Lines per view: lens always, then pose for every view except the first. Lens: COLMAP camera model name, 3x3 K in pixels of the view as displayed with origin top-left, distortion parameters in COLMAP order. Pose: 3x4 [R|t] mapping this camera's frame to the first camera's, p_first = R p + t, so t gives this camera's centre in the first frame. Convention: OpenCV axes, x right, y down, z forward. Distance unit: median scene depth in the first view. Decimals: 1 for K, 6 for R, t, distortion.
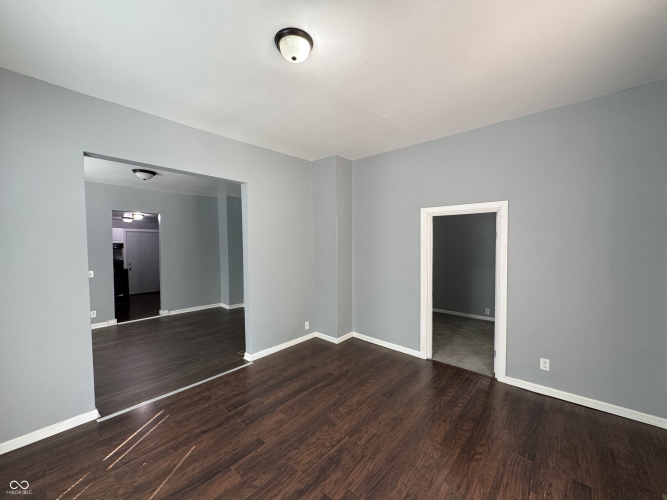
lens RADIAL K [[268.0, 0, 335.6], [0, 268.0, 246.9], [0, 0, 1]] dist [-0.002948, 0.000261]
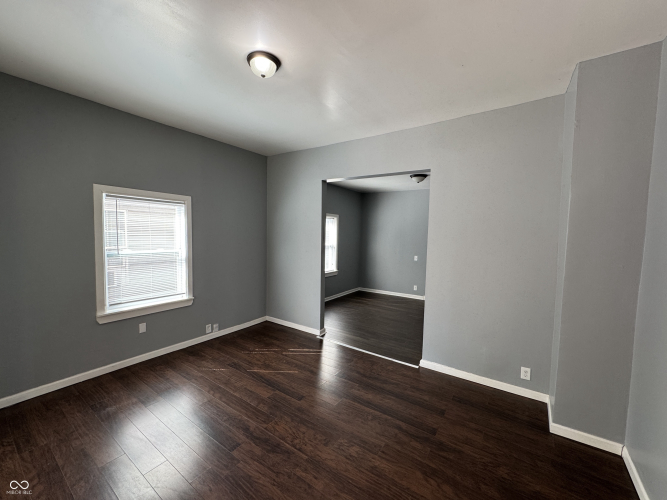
lens RADIAL K [[268.0, 0, 333.7], [0, 268.0, 250.4], [0, 0, 1]] dist [-0.002948, 0.000261]
pose [[0.111775, 0.070350, -0.991240, 0.663977], [-0.039690, 0.997011, 0.066284, -0.020599], [0.992941, 0.031933, 0.114233, 0.733102]]
